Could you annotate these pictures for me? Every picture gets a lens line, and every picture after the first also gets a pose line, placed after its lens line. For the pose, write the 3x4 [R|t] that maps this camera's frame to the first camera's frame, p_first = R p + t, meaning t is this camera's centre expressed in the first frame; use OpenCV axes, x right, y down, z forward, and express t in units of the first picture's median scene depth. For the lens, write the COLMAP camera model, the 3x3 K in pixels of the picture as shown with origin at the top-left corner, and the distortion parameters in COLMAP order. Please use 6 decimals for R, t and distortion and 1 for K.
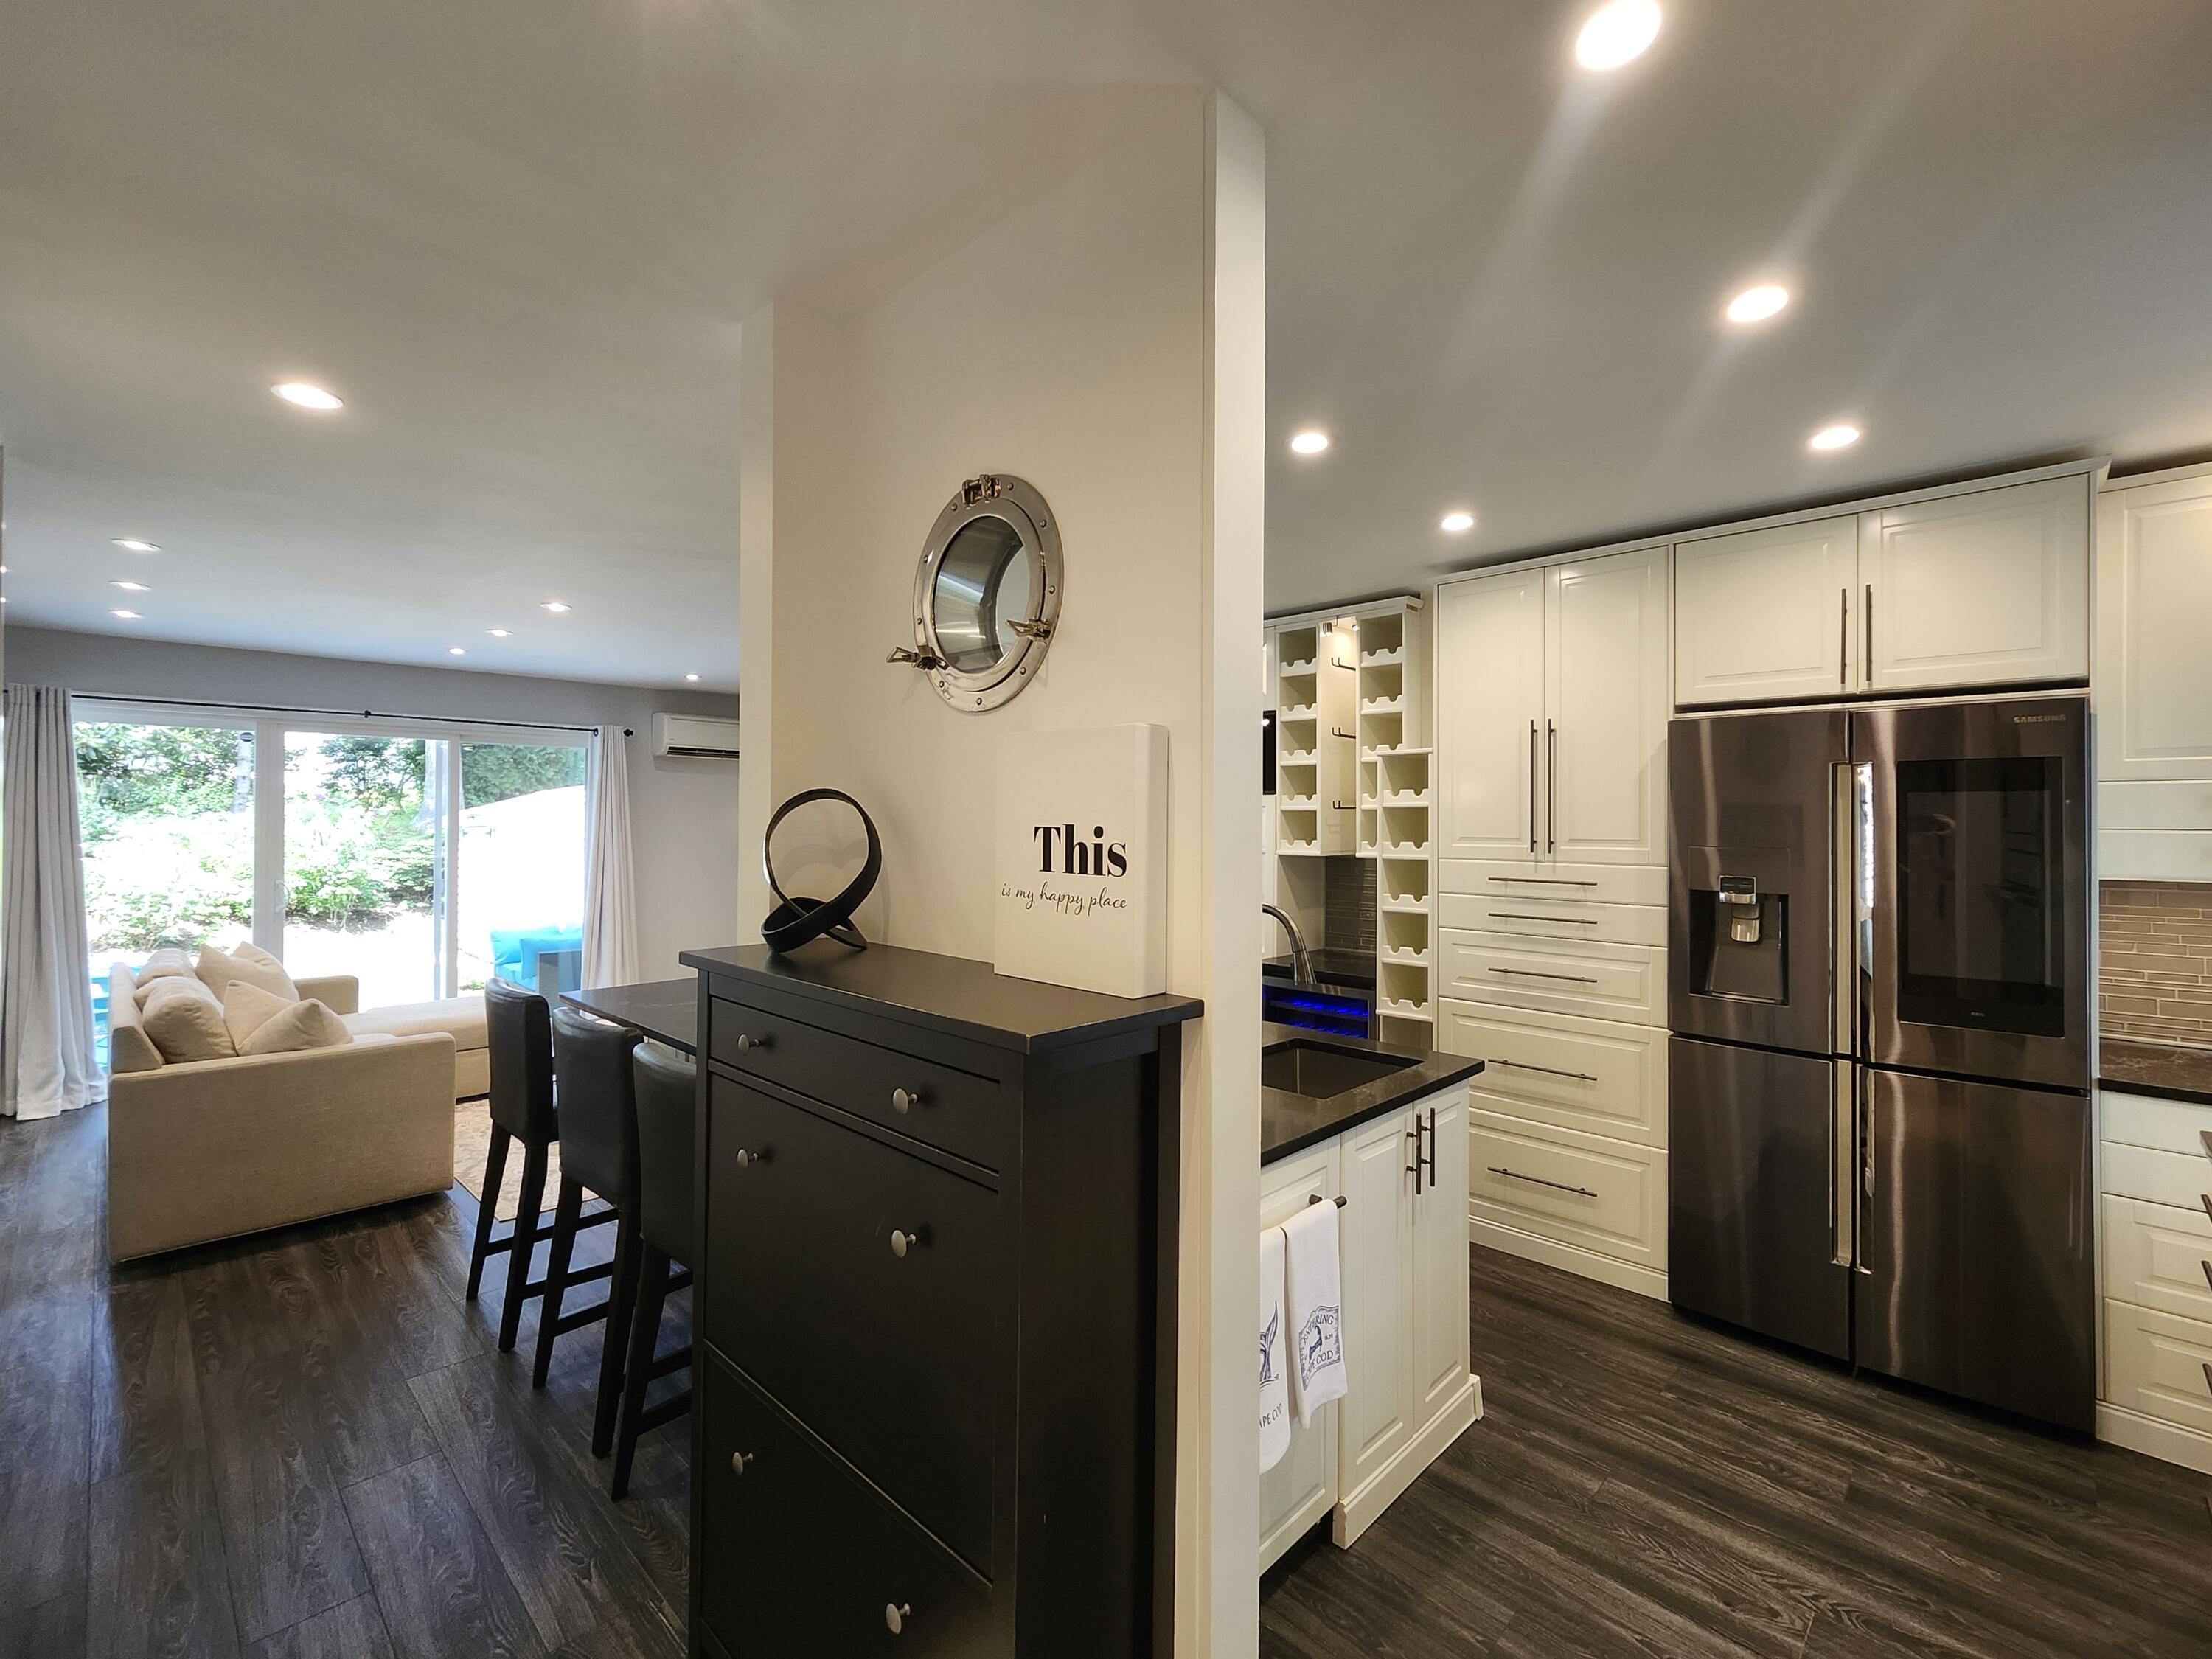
lens RADIAL K [[971.1, 0, 1112.7], [0, 971.1, 810.3], [0, 0, 1]] dist [-0.004672, 0.005790]
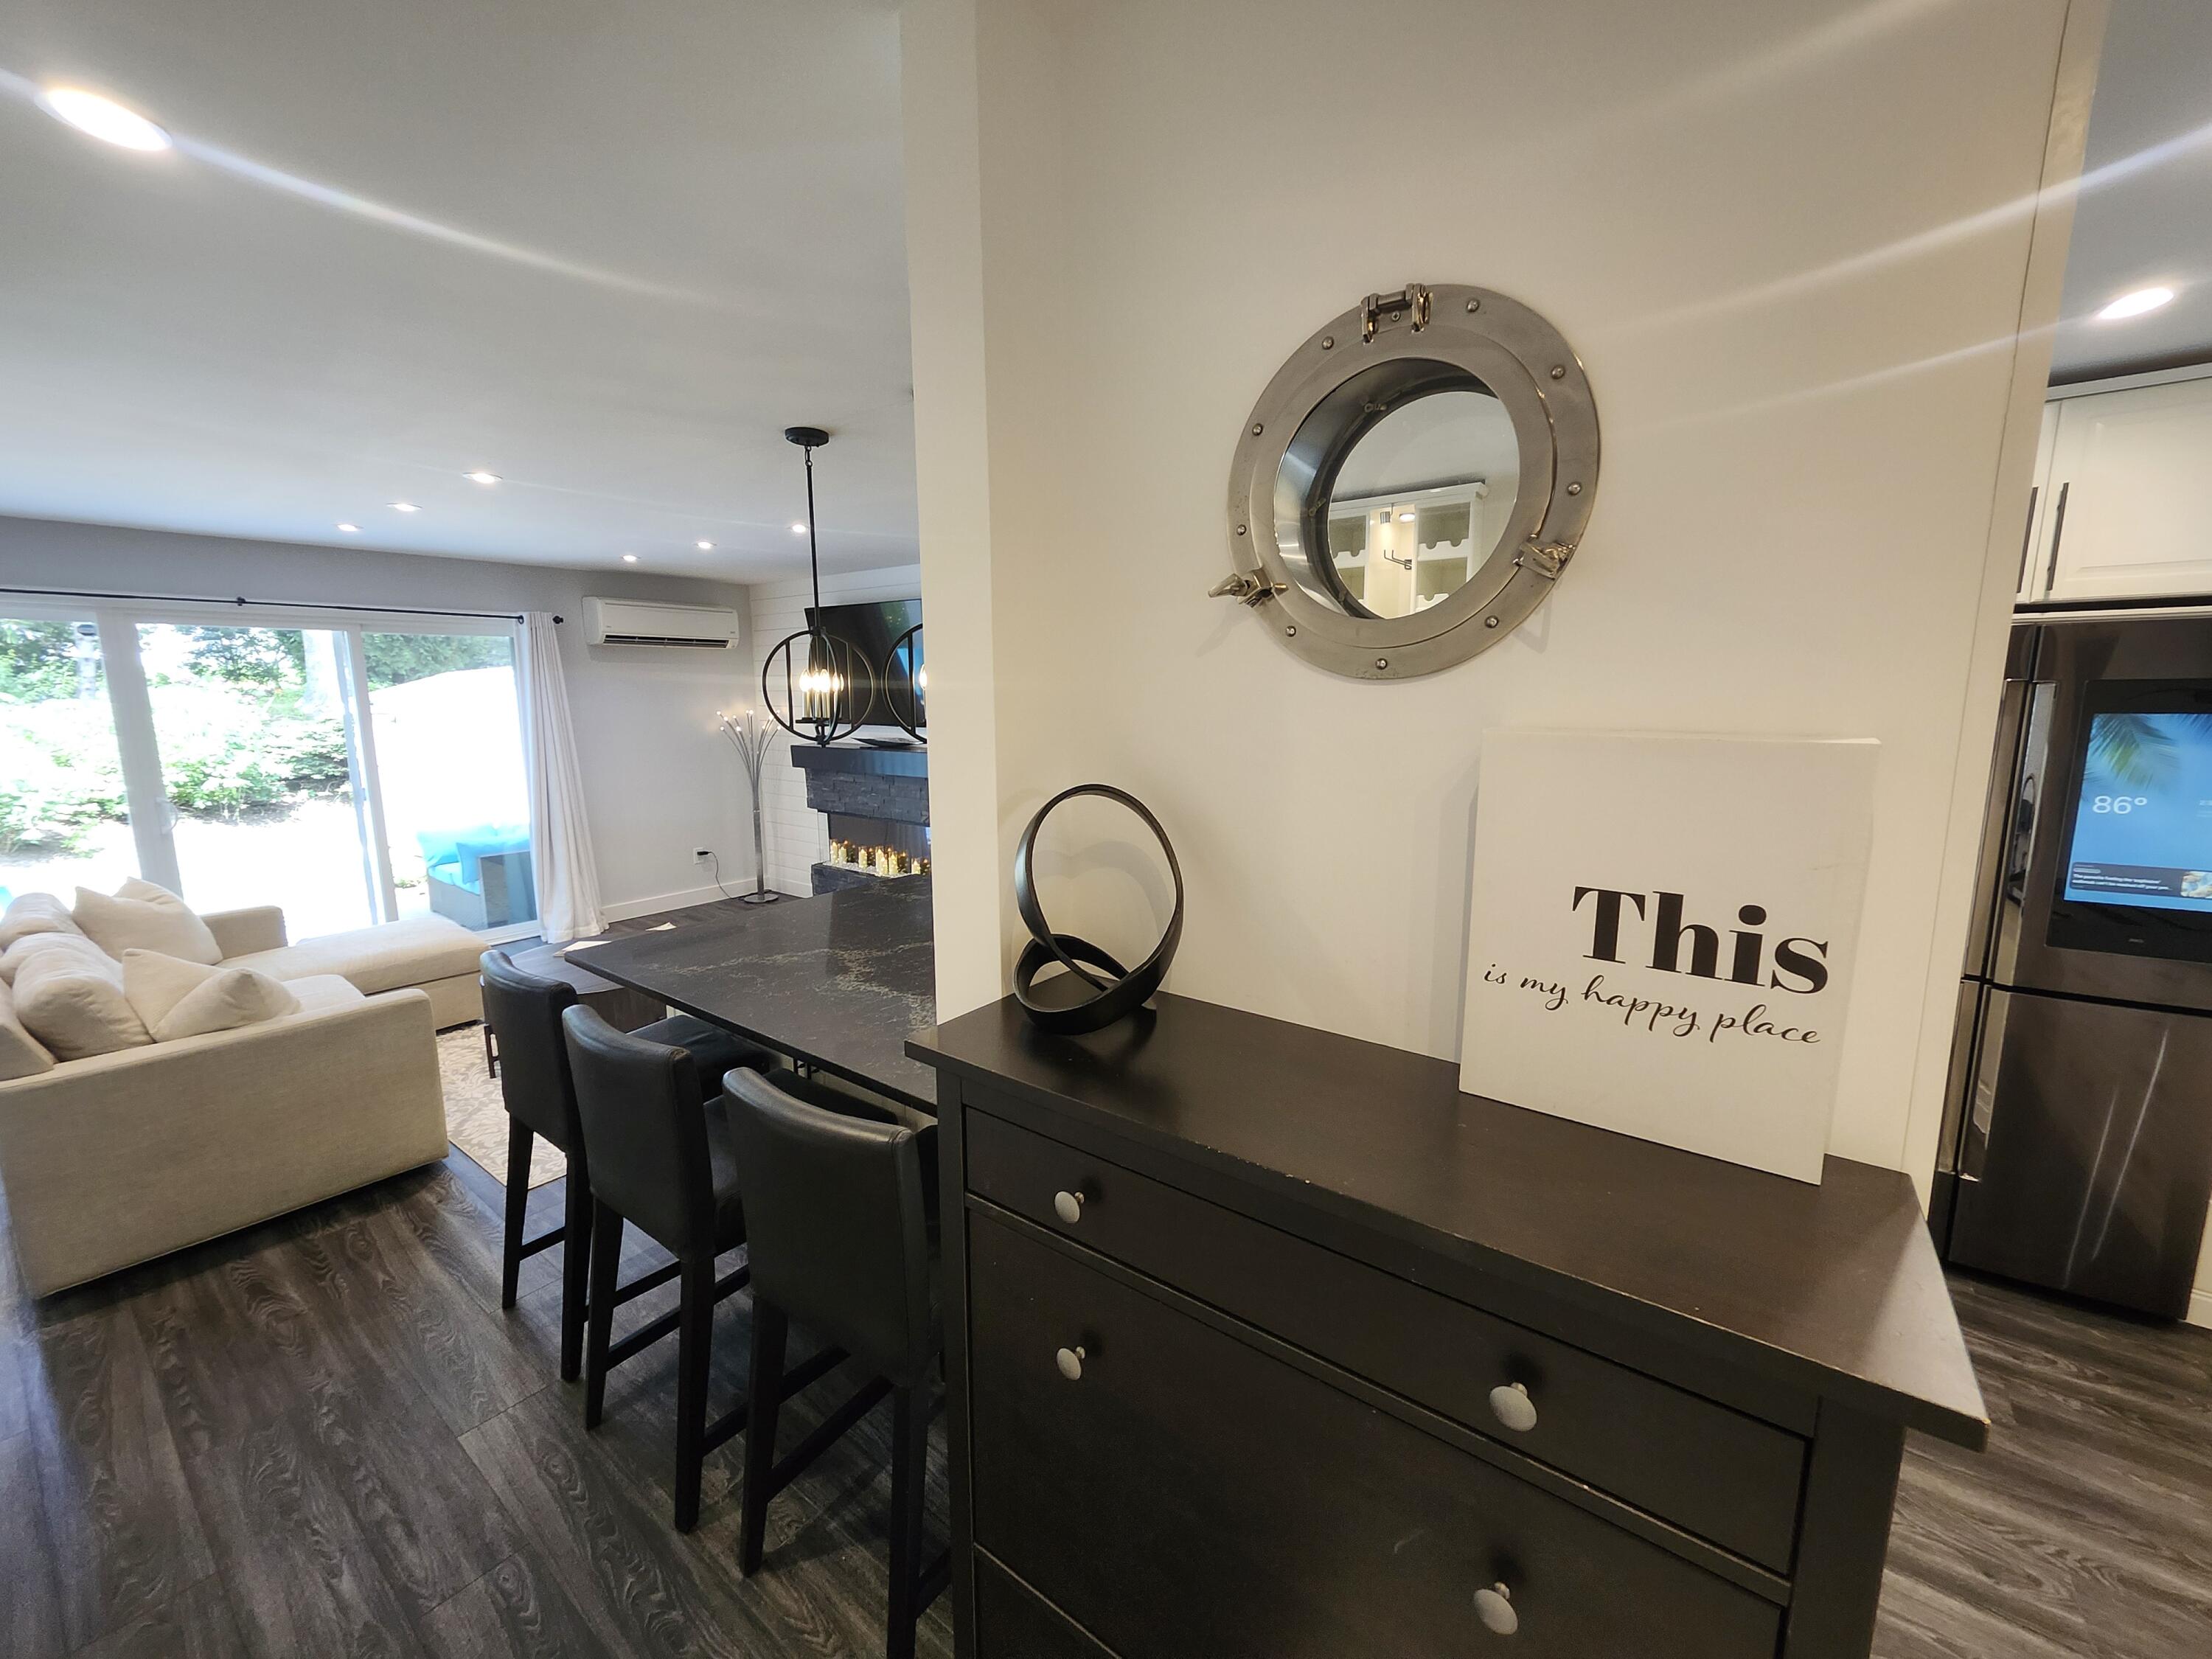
lens RADIAL K [[873.0, 0, 1113.4], [0, 873.0, 814.9], [0, 0, 1]] dist [0.003964, -0.001234]
pose [[0.991930, -0.029406, 0.123329, -0.187554], [0.009551, 0.987298, 0.158592, -0.051122], [-0.126426, -0.156135, 0.979611, 0.208284]]
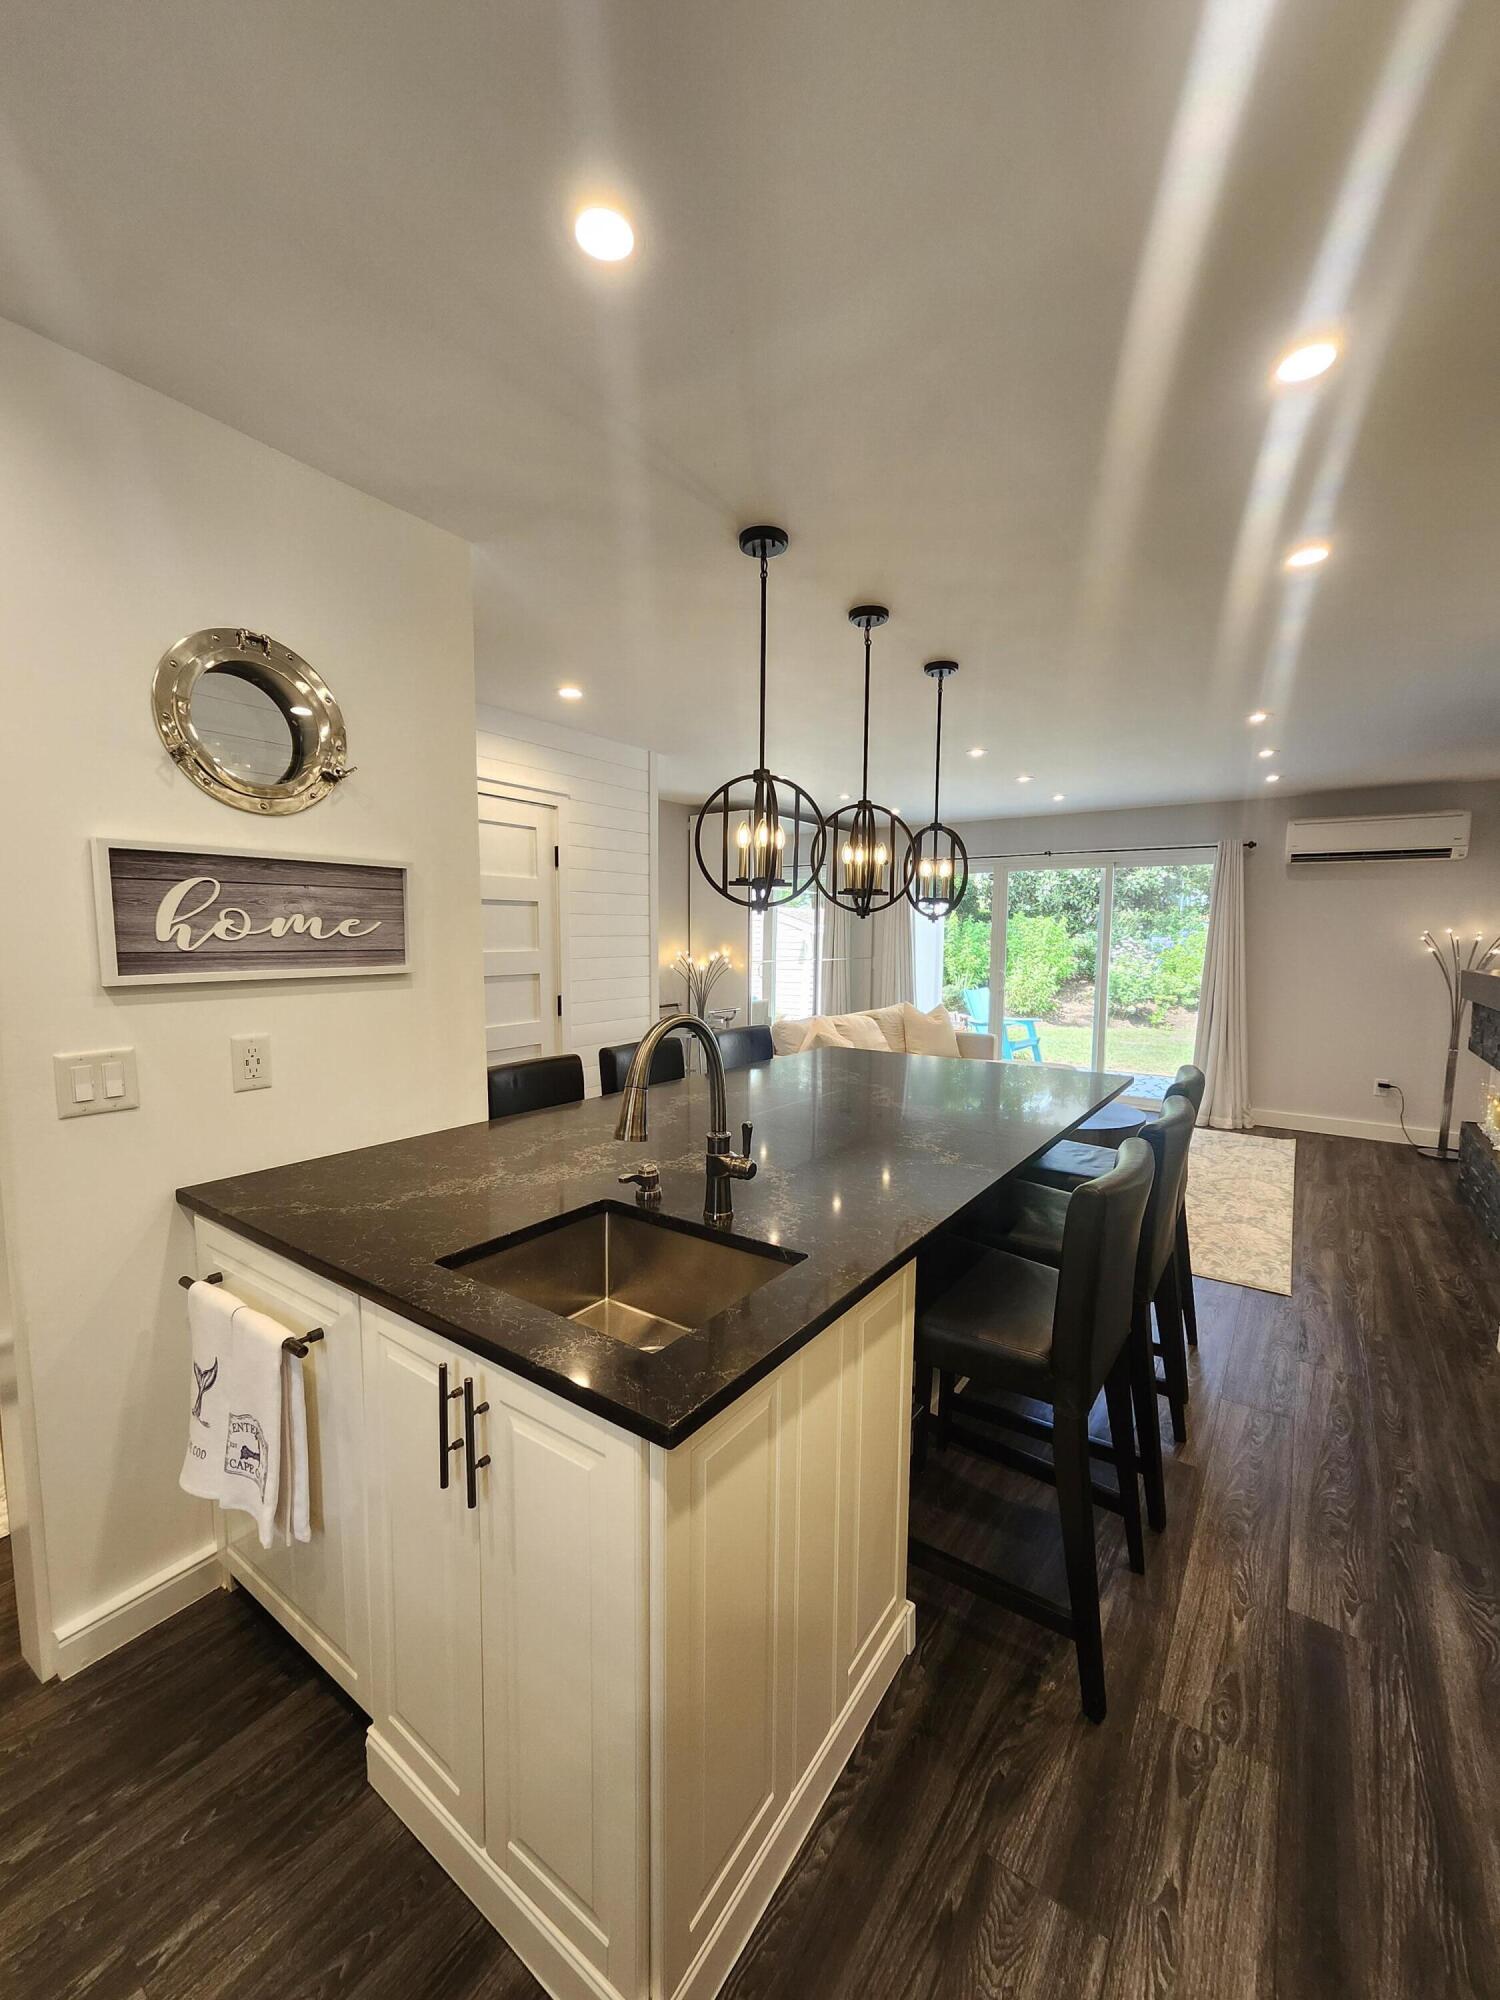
lens RADIAL K [[789.3, 0, 766.7], [0, 789.3, 1003.7], [0, 0, 1]] dist [0.003964, -0.001234]
pose [[0.161320, 0.085552, -0.983187, 0.546341], [-0.001803, 0.996259, 0.086394, 0.035503], [0.986901, -0.012164, 0.160870, 0.756678]]
